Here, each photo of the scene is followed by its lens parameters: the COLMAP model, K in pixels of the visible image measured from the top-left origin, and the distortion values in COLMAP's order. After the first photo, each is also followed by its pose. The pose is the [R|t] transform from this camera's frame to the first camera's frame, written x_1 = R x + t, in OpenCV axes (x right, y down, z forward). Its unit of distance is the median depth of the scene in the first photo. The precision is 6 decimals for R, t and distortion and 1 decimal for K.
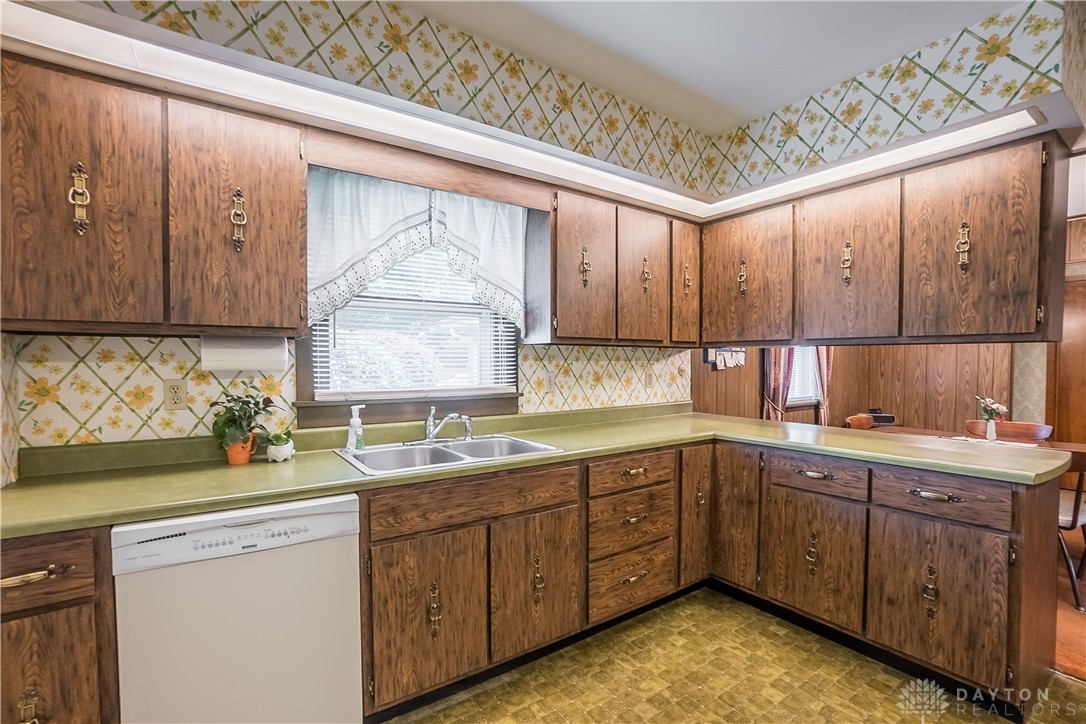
lens RADIAL K [[536.6, 0, 544.8], [0, 536.6, 369.7], [0, 0, 1]] dist [-0.036194, -0.000210]
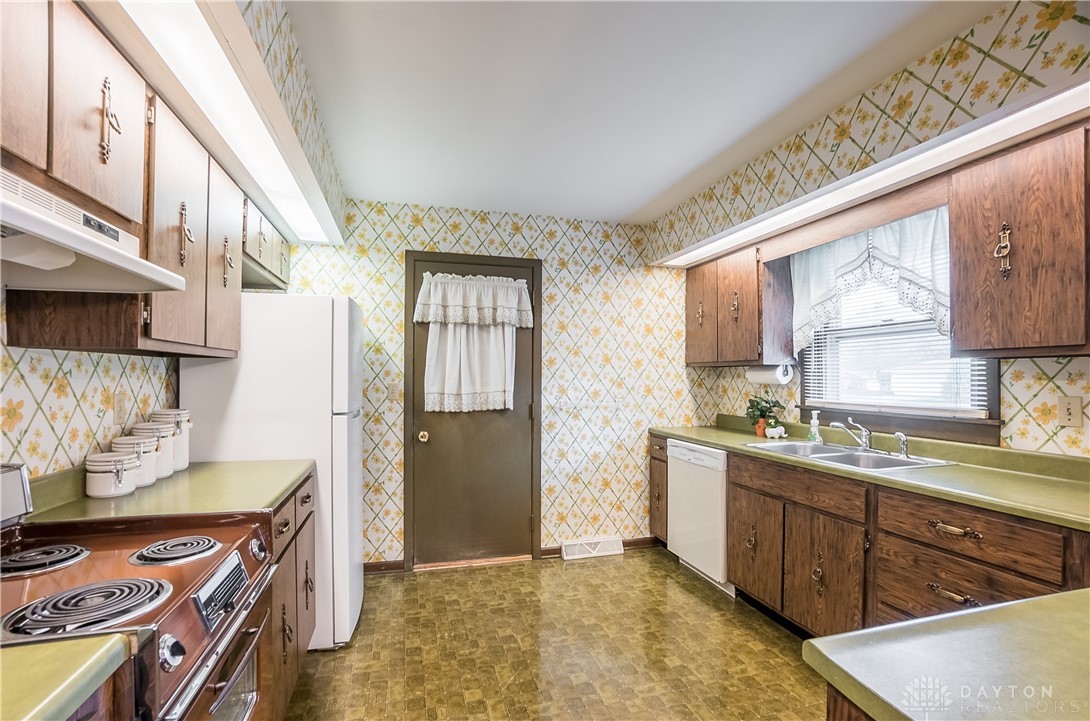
lens RADIAL K [[491.2, 0, 545.8], [0, 491.2, 380.1], [0, 0, 1]] dist [-0.000756, -0.000104]
pose [[-0.343620, 0.005263, -0.939094, 1.147299], [-0.023282, 0.999629, 0.014122, -0.015396], [0.938820, 0.026716, -0.343370, 0.799491]]
